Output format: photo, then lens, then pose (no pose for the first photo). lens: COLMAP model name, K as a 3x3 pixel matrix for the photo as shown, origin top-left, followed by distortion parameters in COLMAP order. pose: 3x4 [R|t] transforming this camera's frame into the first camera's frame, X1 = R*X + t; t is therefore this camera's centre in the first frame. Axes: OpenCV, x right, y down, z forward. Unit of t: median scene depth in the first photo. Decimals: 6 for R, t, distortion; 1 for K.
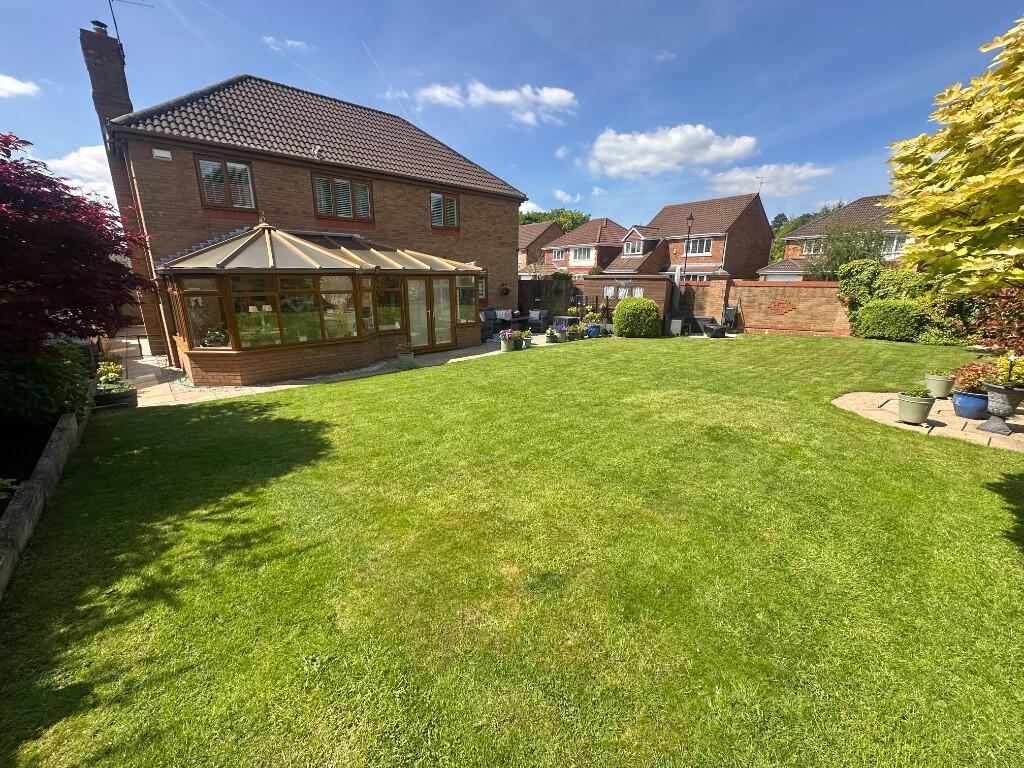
lens RADIAL K [[408.4, 0, 511.4], [0, 408.4, 383.9], [0, 0, 1]] dist [-0.003625, -0.000239]
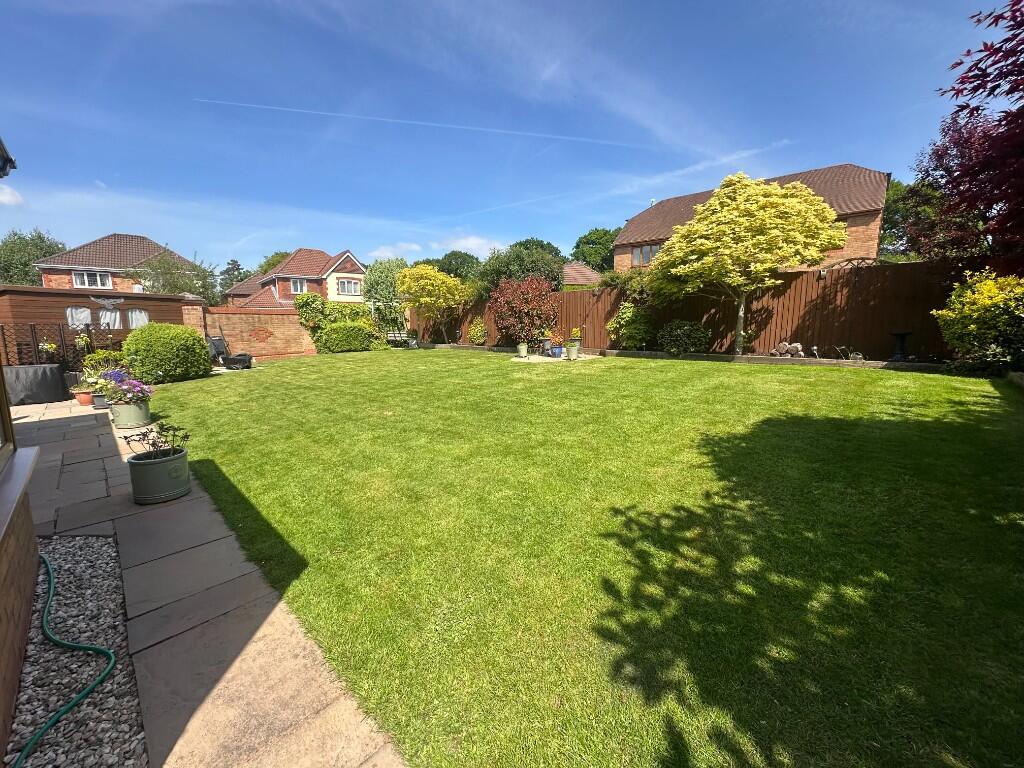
lens RADIAL K [[408.4, 0, 513.8], [0, 408.4, 387.1], [0, 0, 1]] dist [-0.003625, -0.000239]
pose [[-0.068346, -0.154429, 0.985637, -0.399273], [0.258016, 0.951600, 0.166988, -0.071986], [-0.963720, 0.265723, -0.025192, 0.465710]]
